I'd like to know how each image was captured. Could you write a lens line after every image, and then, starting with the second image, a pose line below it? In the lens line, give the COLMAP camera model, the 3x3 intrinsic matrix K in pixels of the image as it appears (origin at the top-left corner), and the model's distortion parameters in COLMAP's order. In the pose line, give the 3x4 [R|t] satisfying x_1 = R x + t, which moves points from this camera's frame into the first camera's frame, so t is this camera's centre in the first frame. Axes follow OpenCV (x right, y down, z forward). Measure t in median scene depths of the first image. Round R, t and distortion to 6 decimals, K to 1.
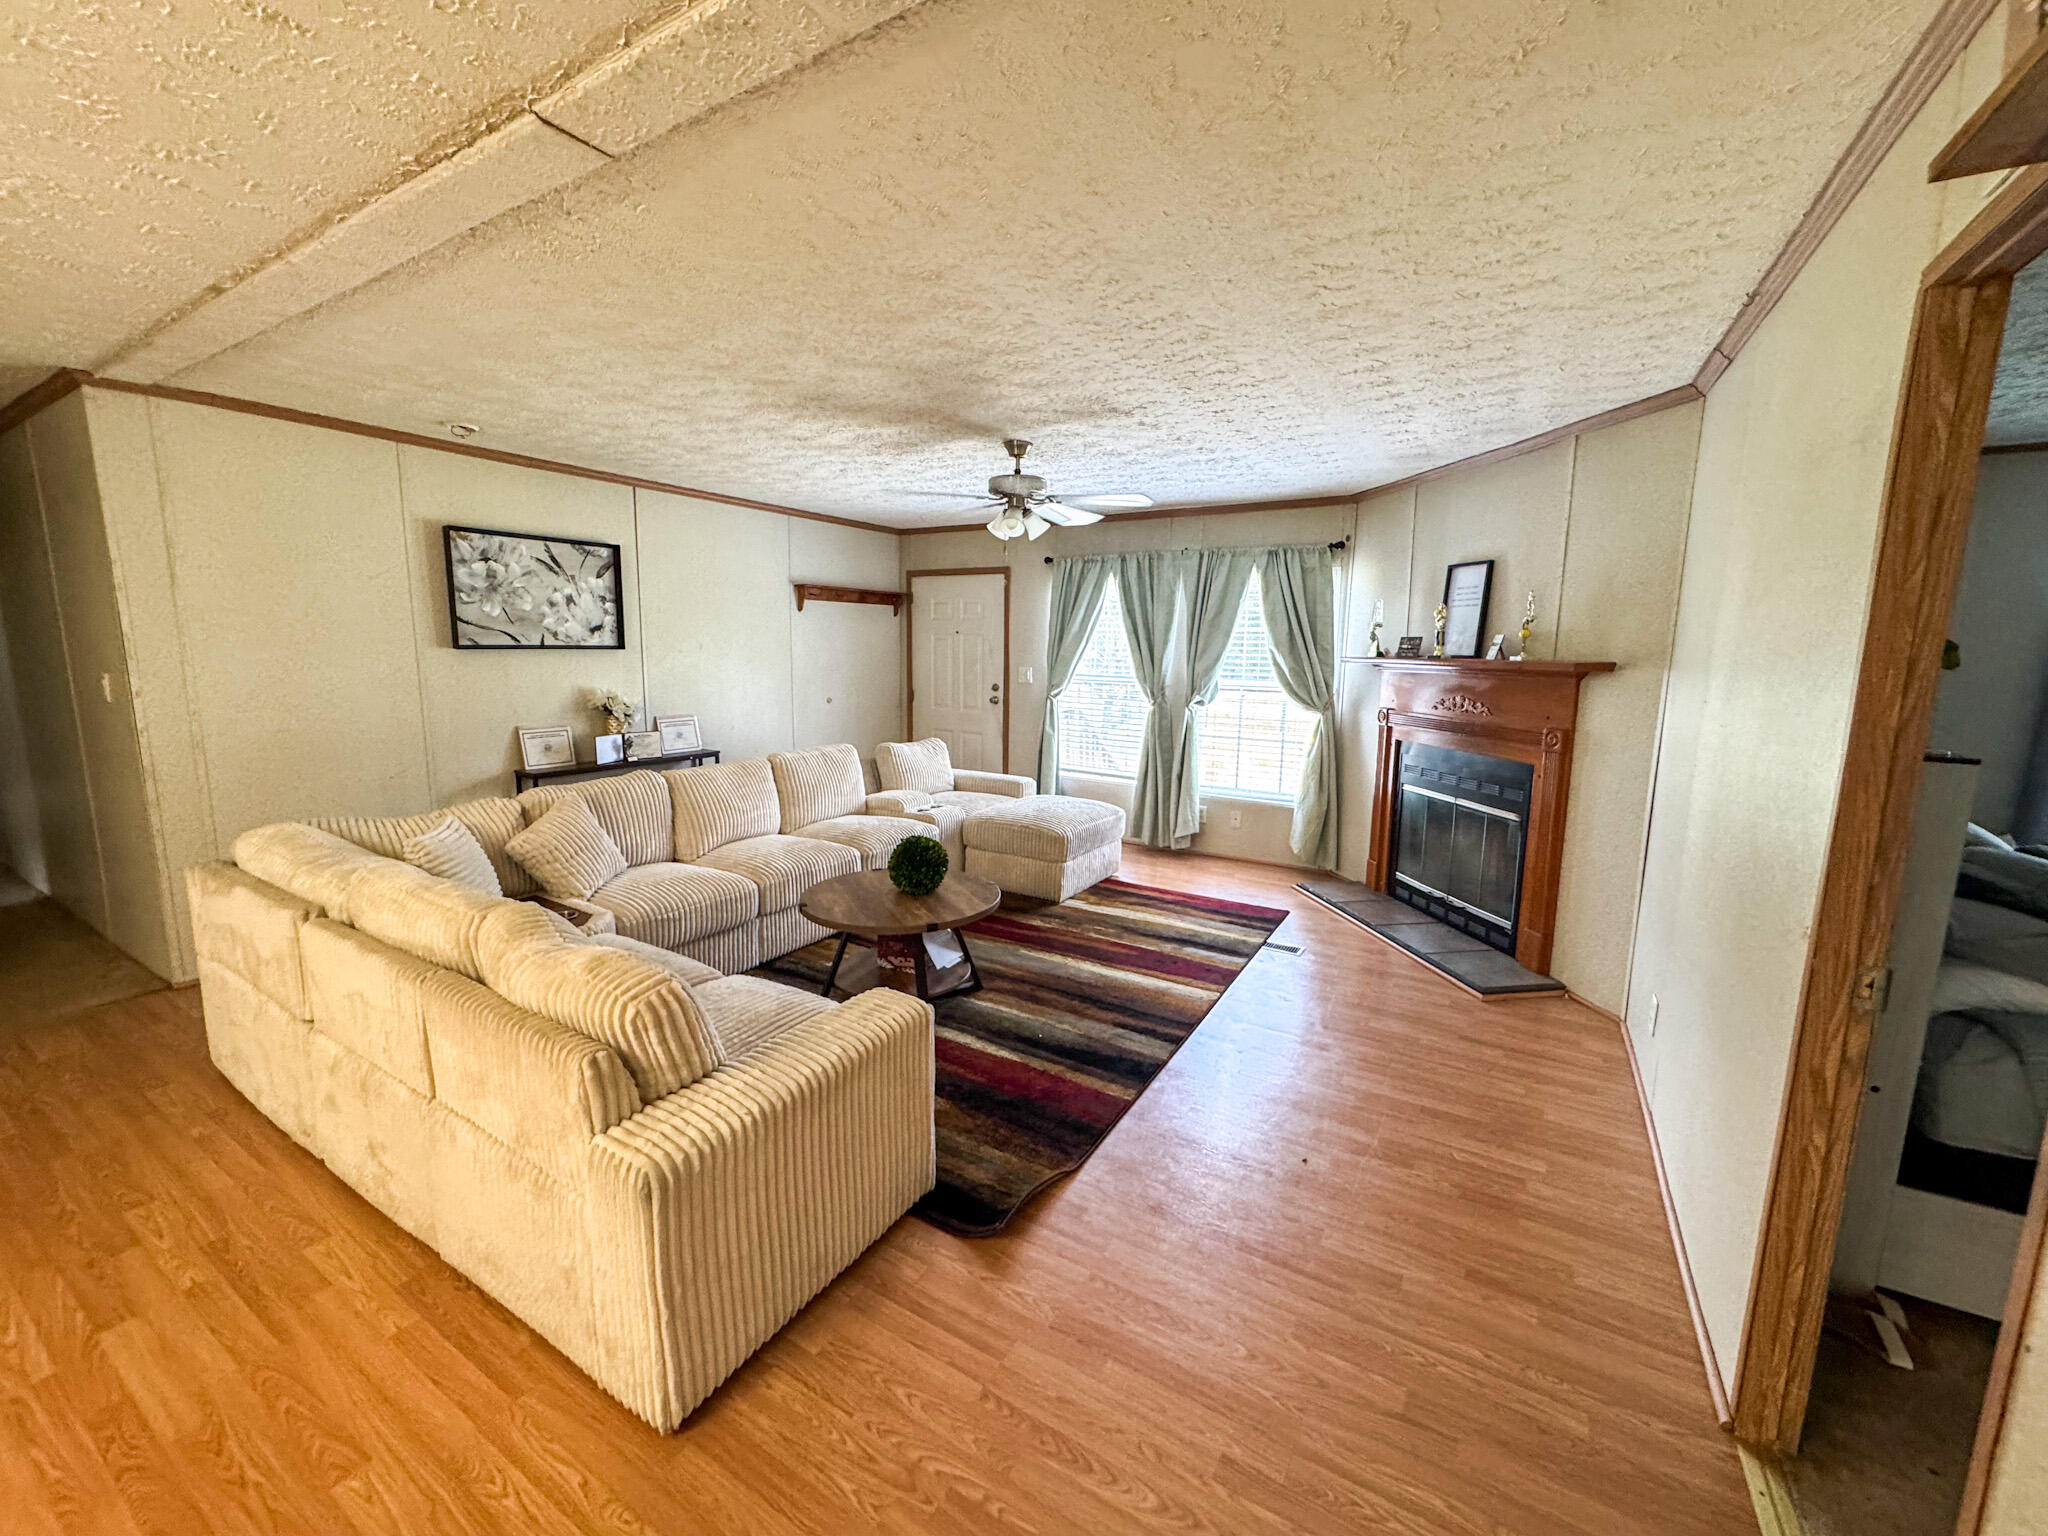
lens RADIAL K [[813.2, 0, 1016.7], [0, 813.2, 765.7], [0, 0, 1]] dist [-0.002145, 0.000736]
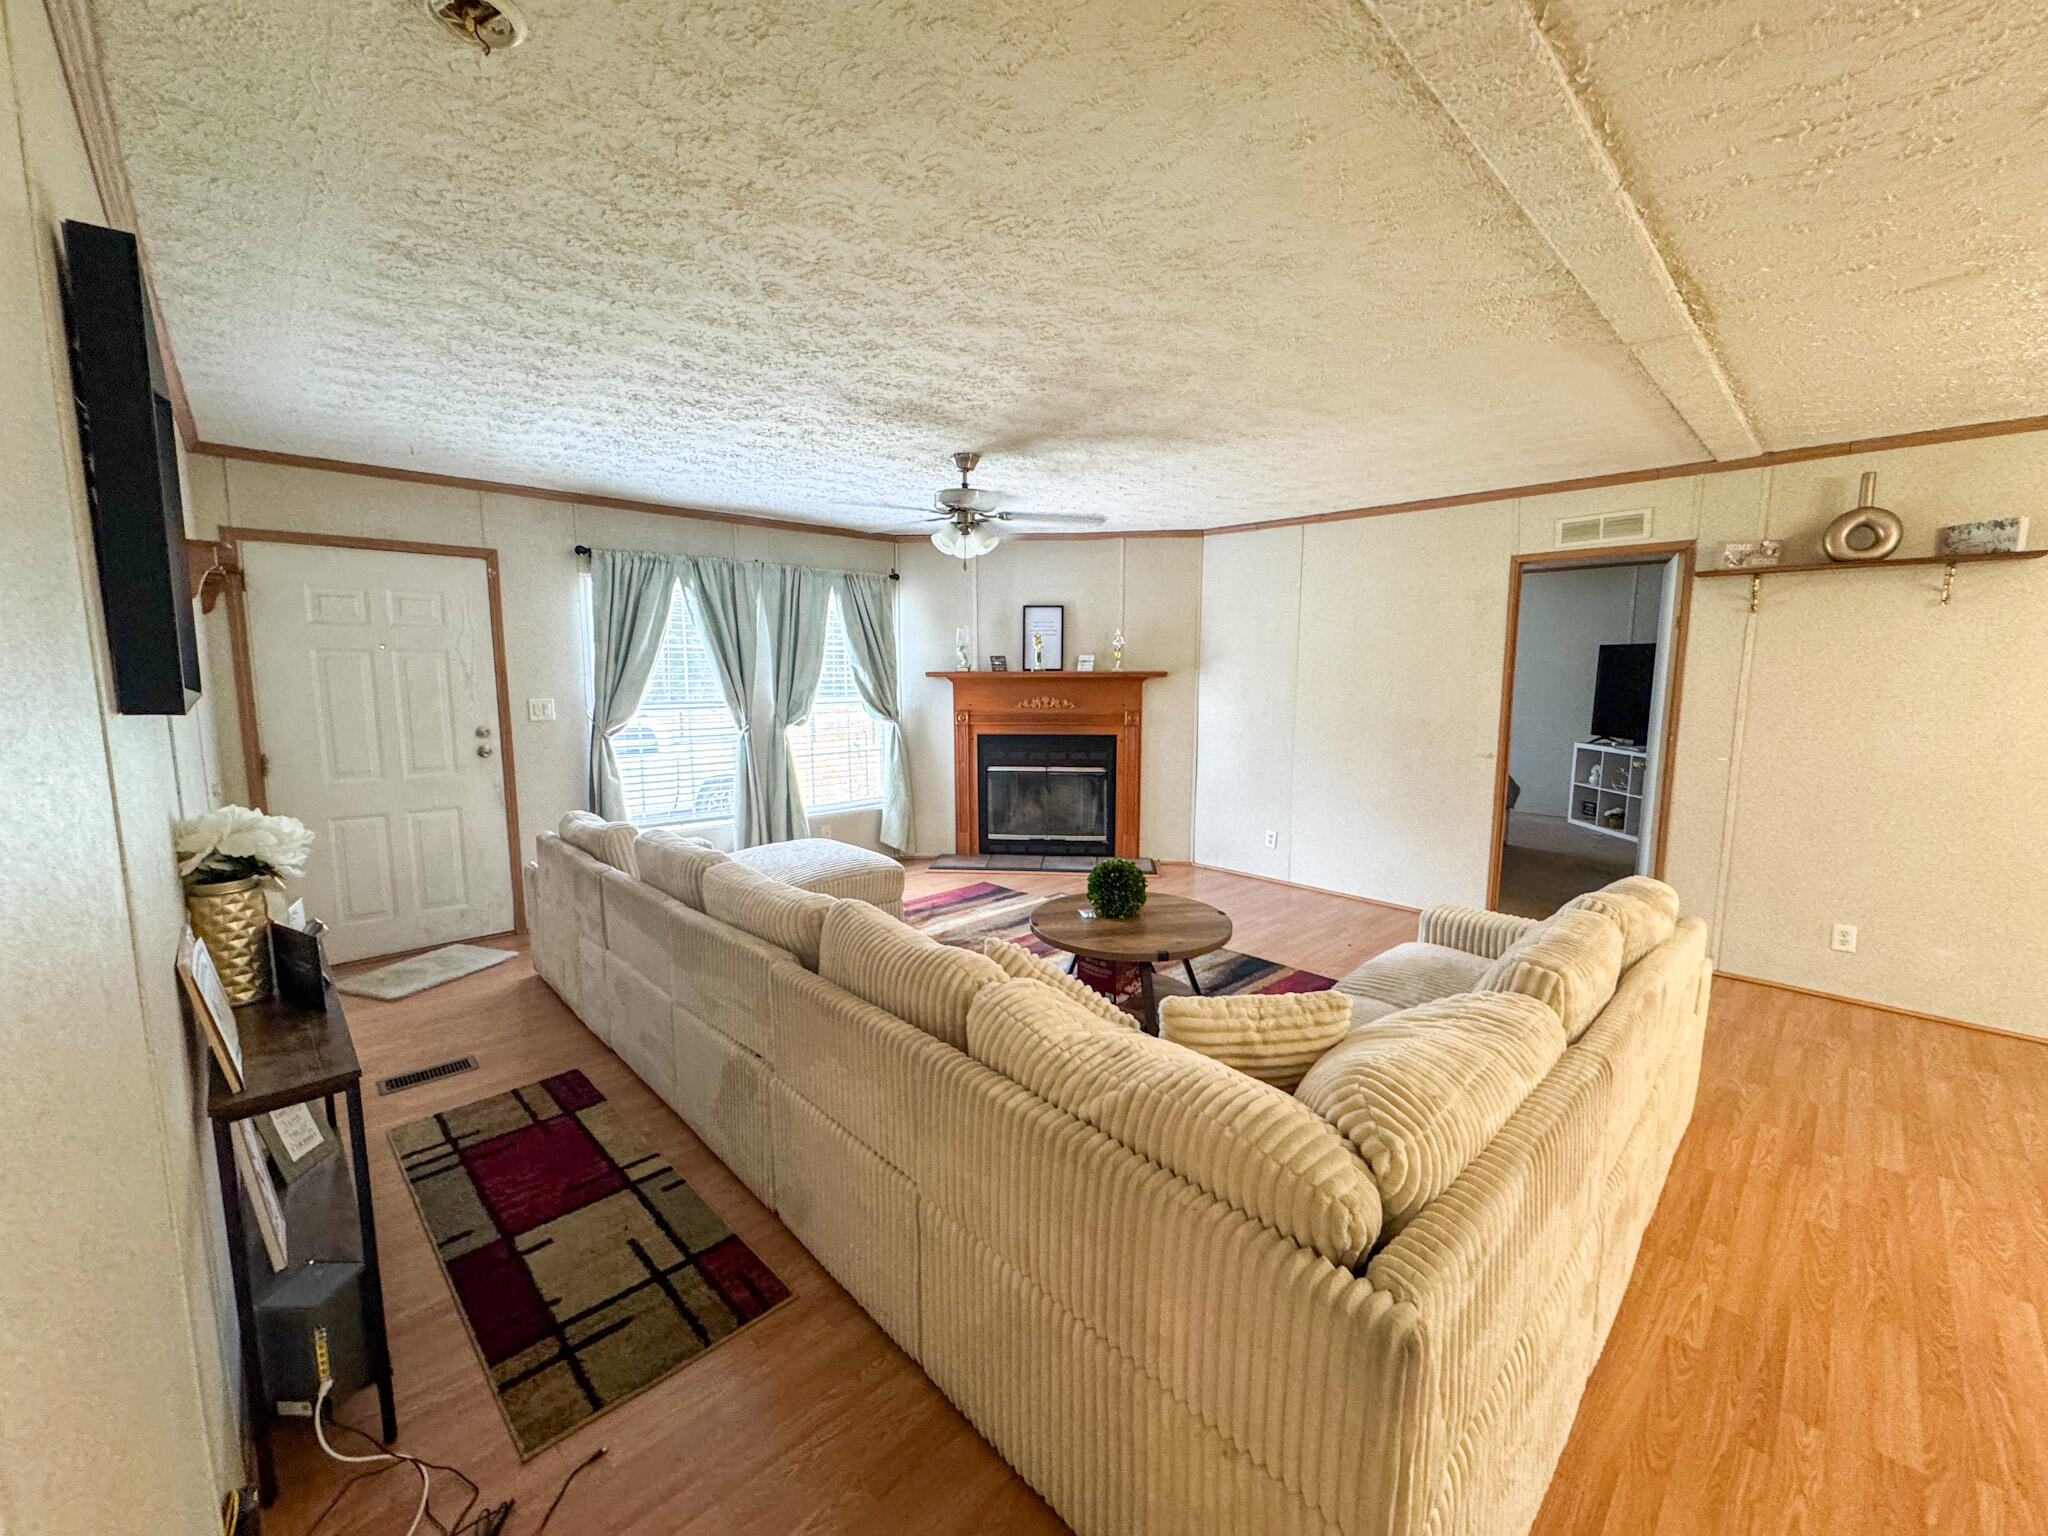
lens RADIAL K [[813.2, 0, 1016.0], [0, 813.2, 769.2], [0, 0, 1]] dist [-0.002145, 0.000736]
pose [[0.253893, -0.138213, 0.957306, -0.835618], [0.143500, 0.984167, 0.104033, -0.112256], [-0.956528, 0.110960, 0.269707, 0.638121]]
